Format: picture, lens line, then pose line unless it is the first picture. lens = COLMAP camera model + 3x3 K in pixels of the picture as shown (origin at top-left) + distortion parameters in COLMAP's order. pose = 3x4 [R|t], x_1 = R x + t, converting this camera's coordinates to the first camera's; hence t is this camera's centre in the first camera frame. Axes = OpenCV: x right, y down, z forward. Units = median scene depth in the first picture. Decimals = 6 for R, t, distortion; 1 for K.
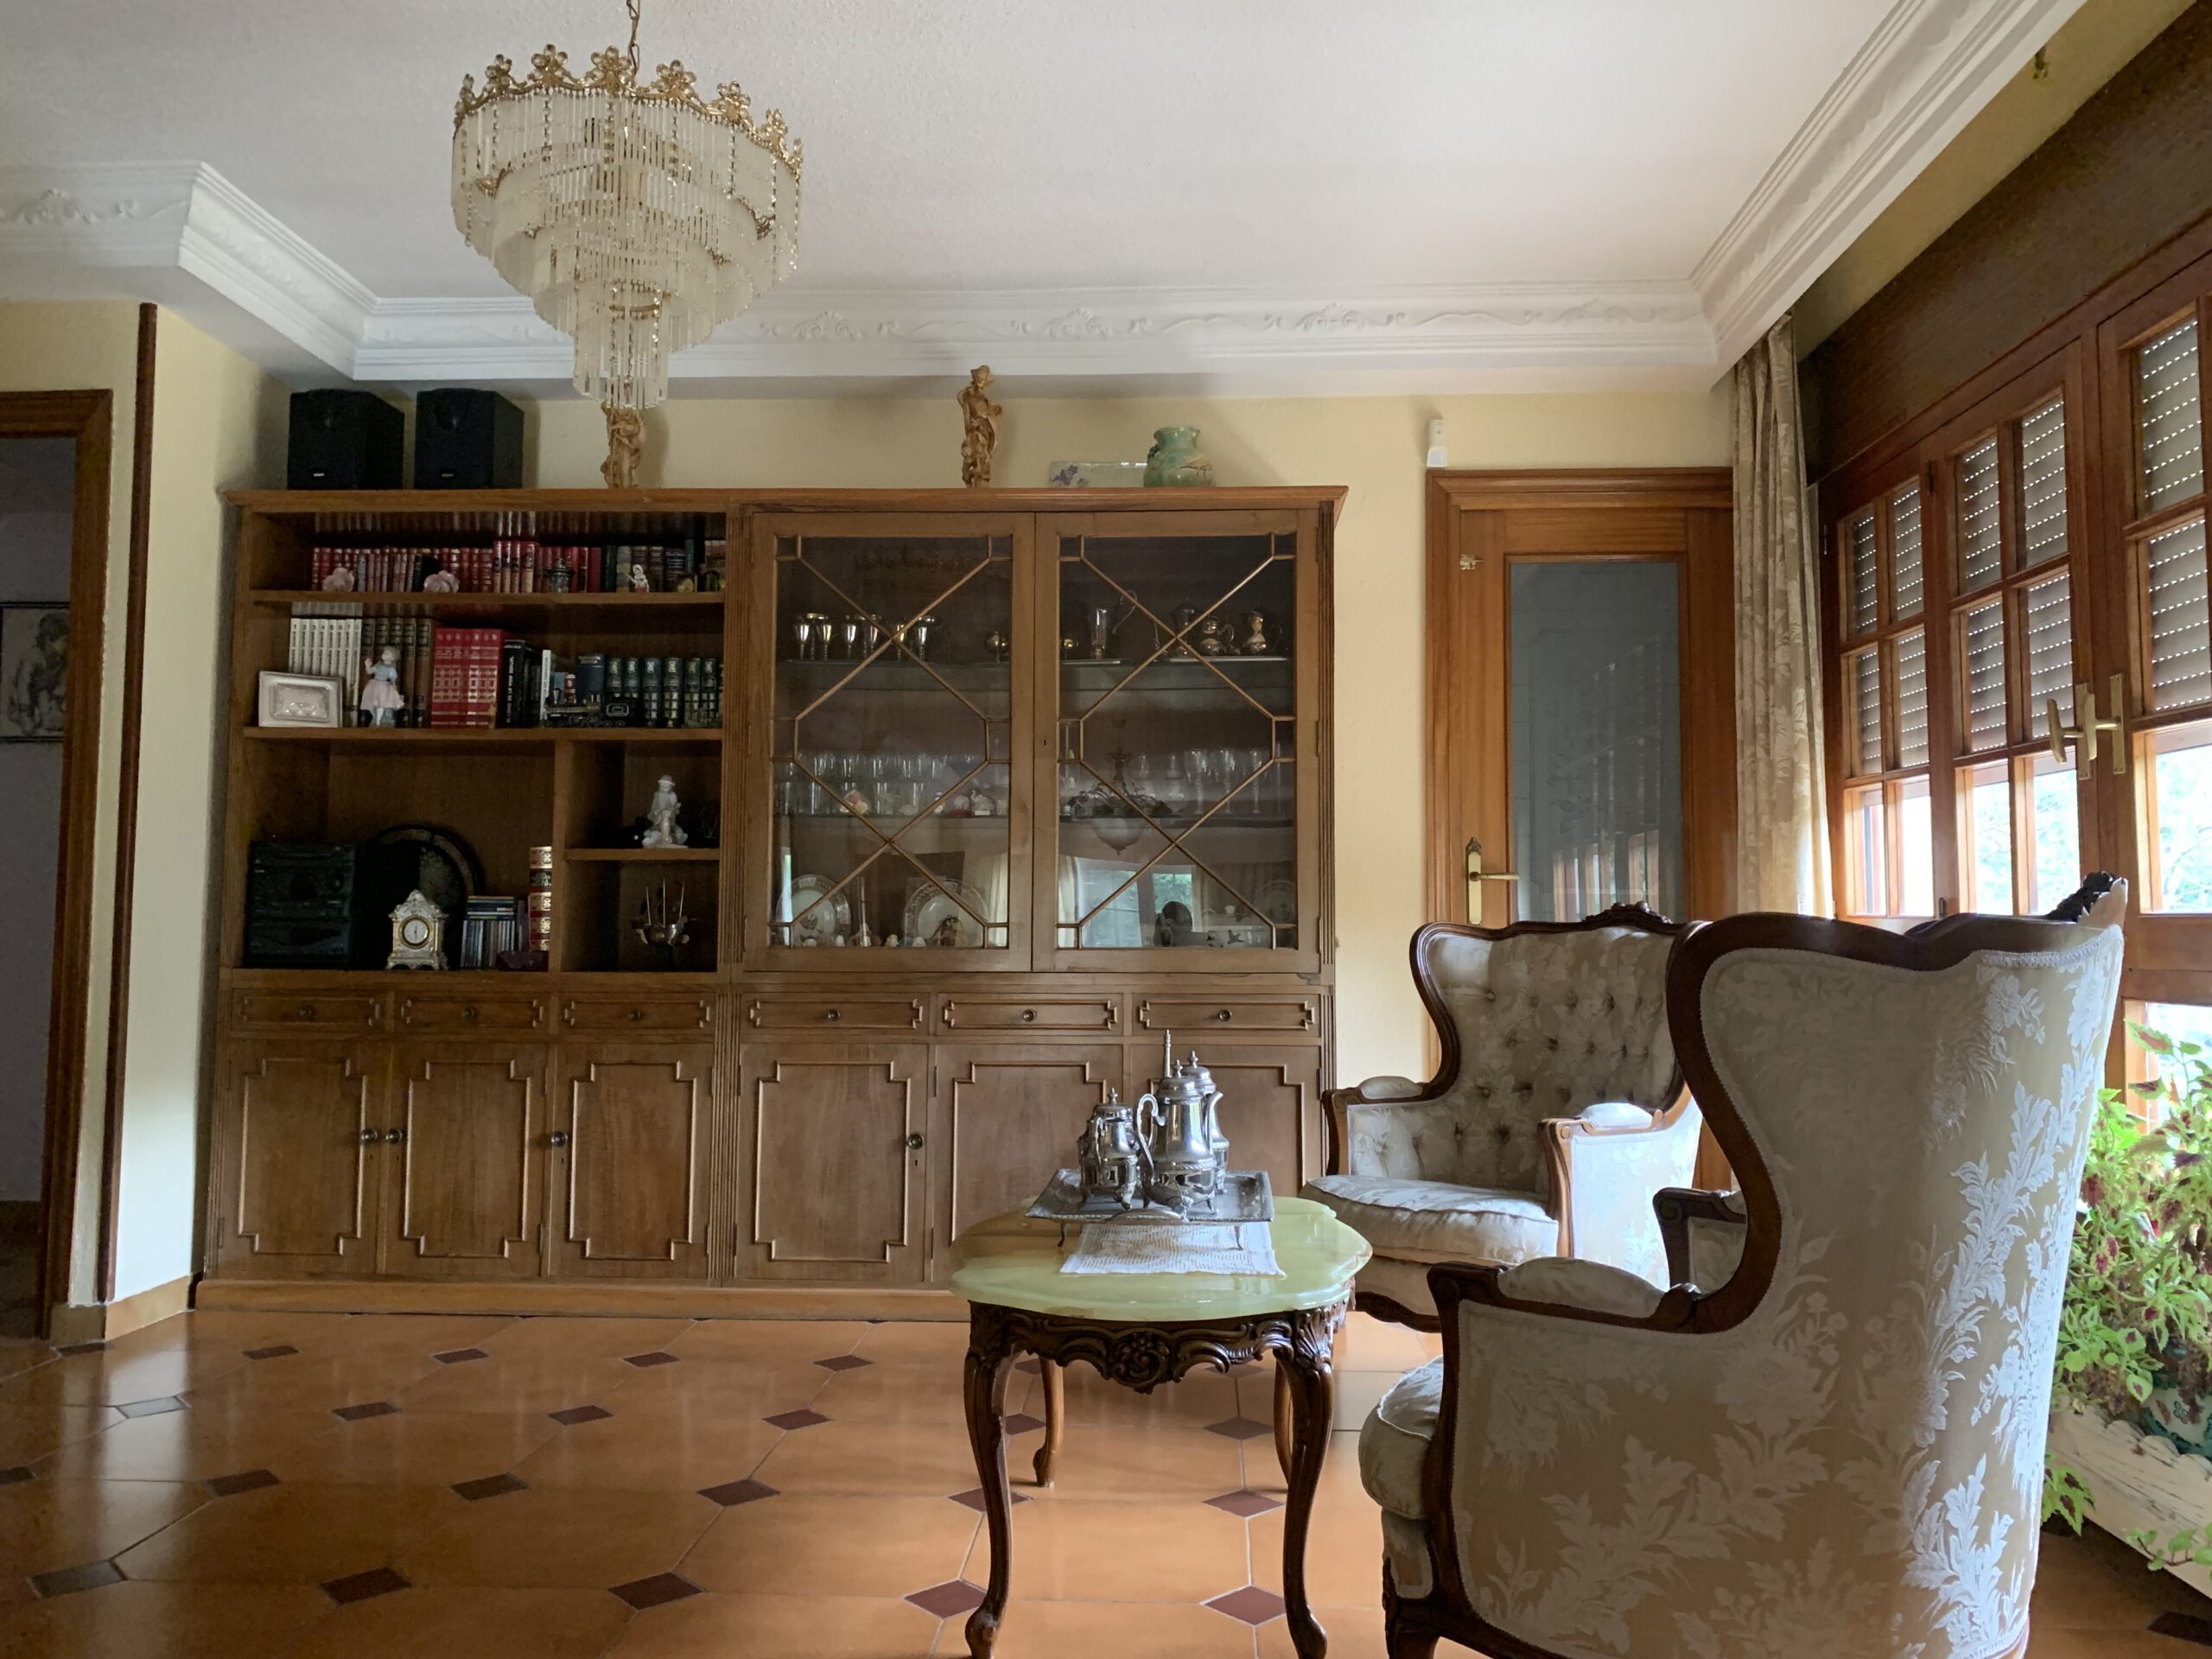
lens RADIAL K [[1704.1, 0, 1099.1], [0, 1704.1, 822.9], [0, 0, 1]] dist [0.030677, -0.043298]
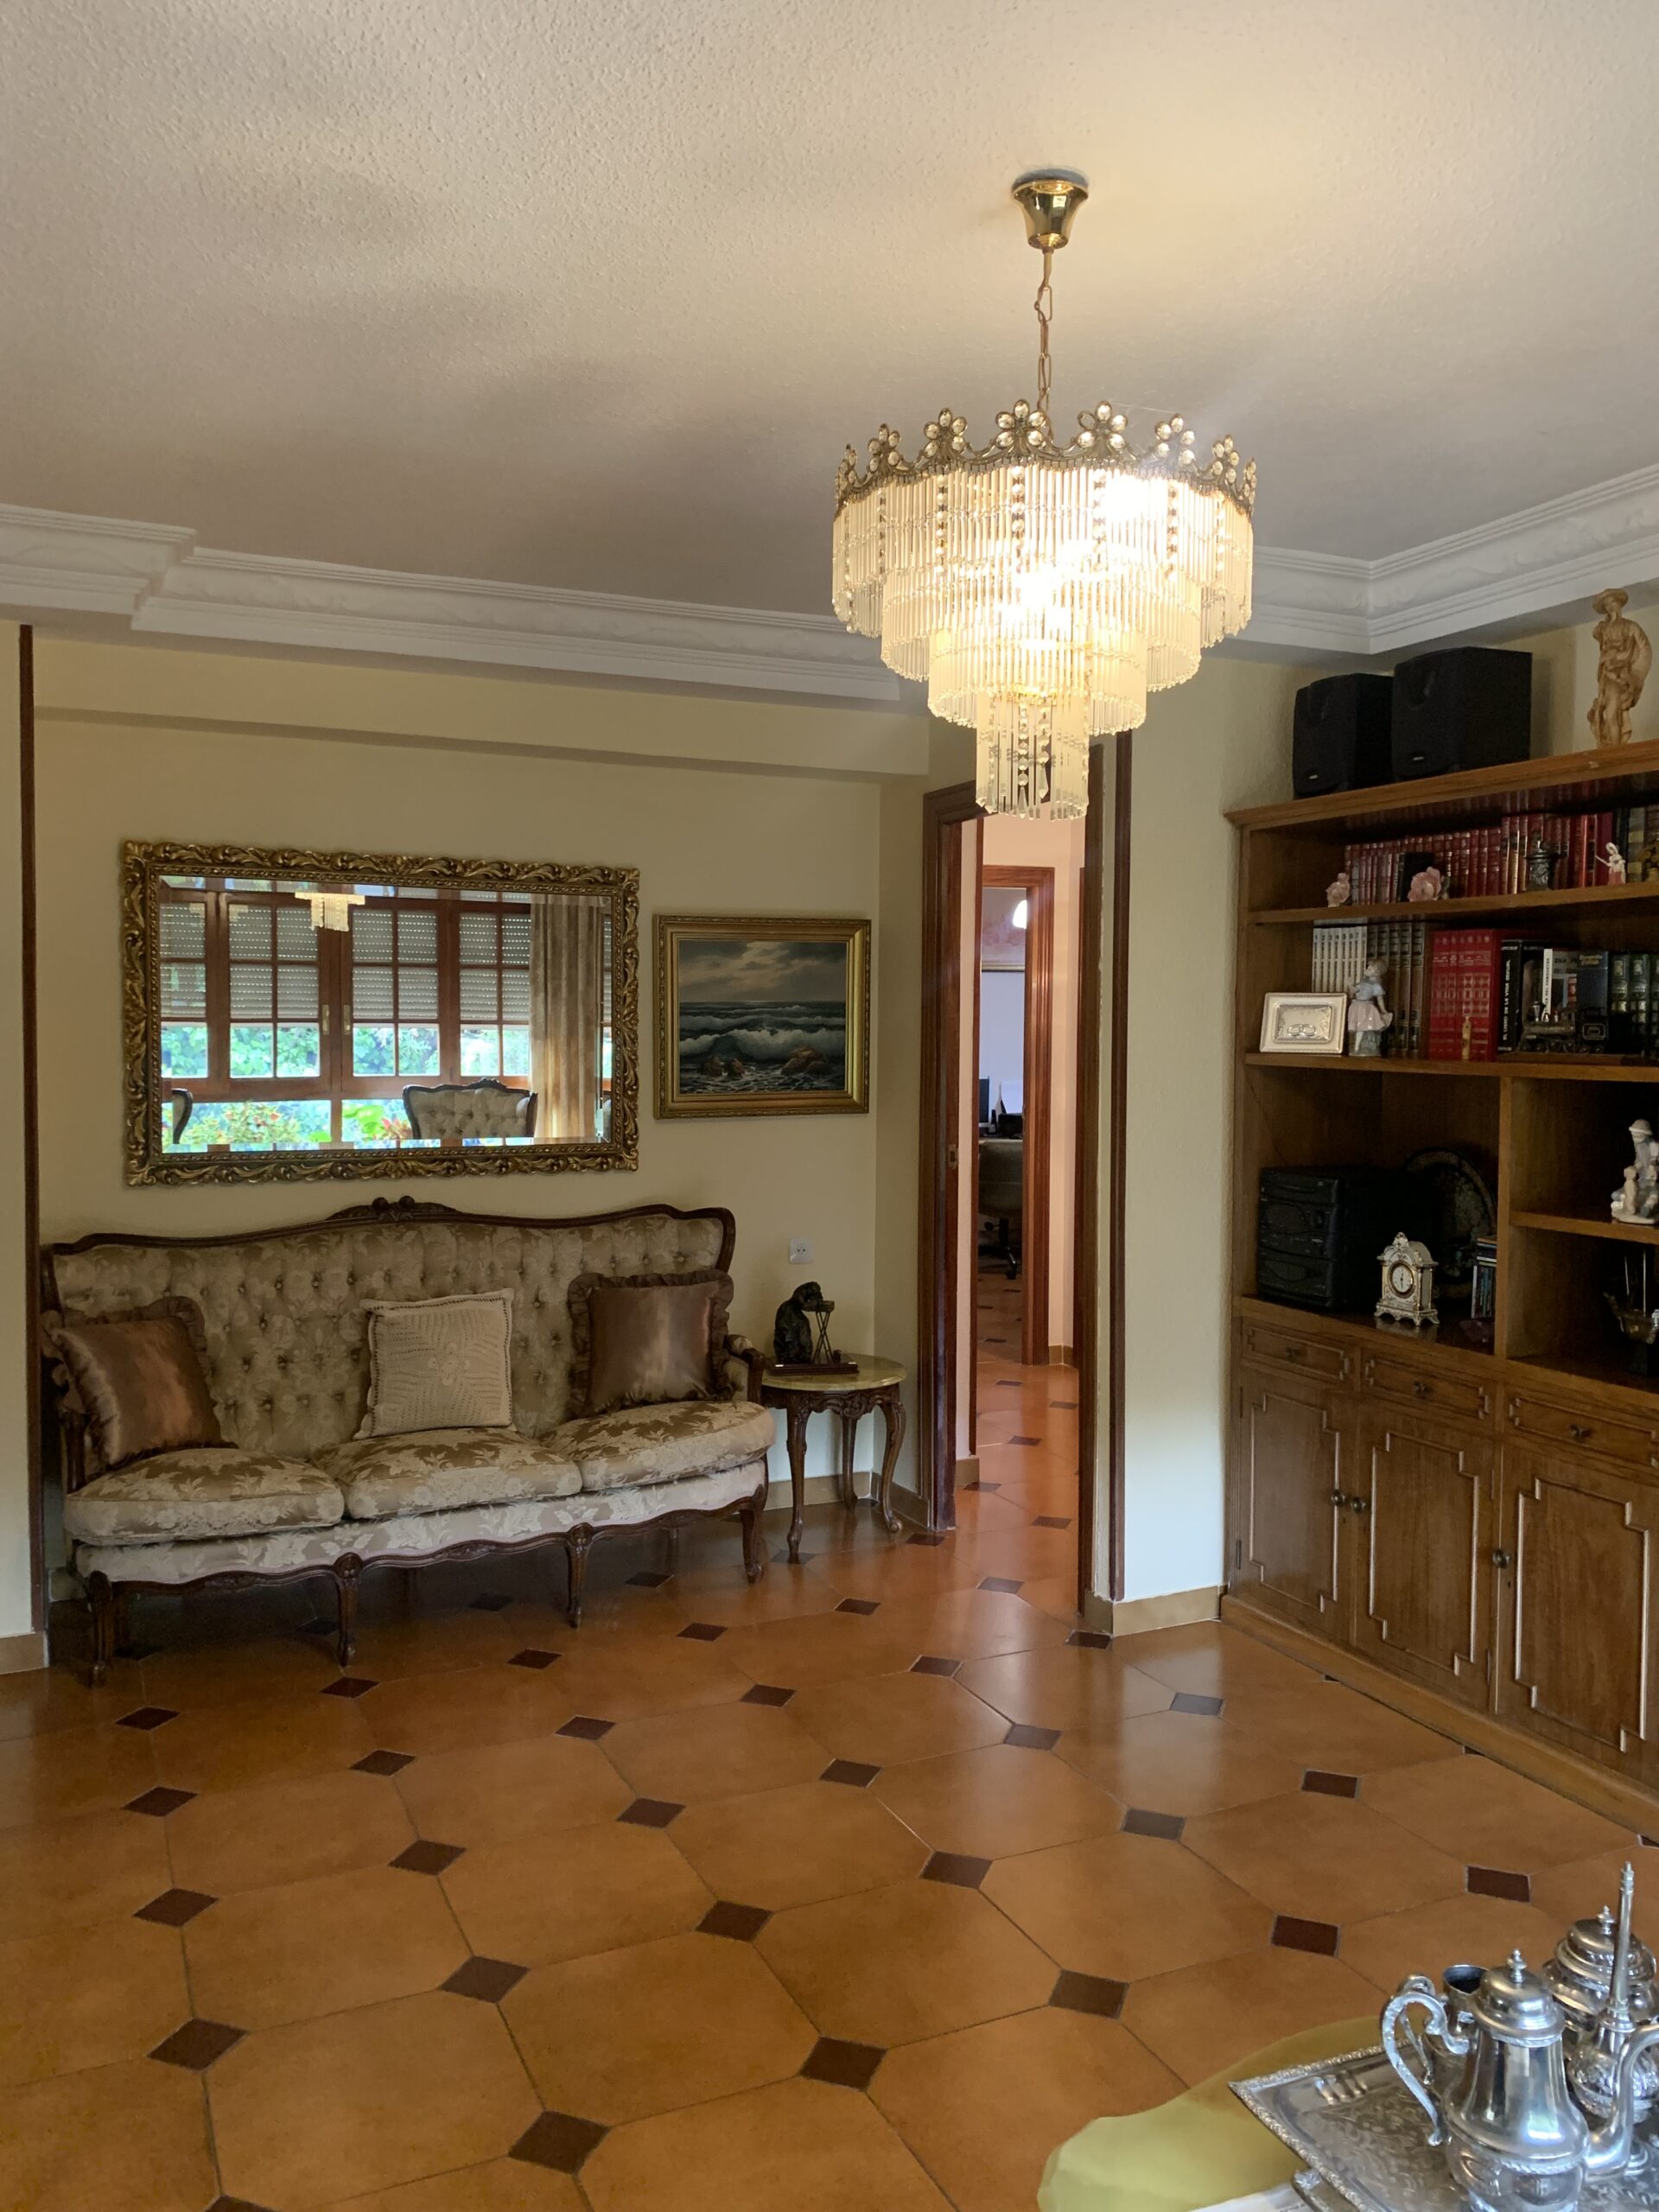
lens RADIAL K [[1704.1, 0, 822.0], [0, 1704.1, 1095.7], [0, 0, 1]] dist [0.030677, -0.043298]
pose [[0.461757, 0.037953, -0.886194, 0.252722], [0.052484, 0.996165, 0.070010, -0.111565], [0.885452, -0.078838, 0.457994, 0.328971]]
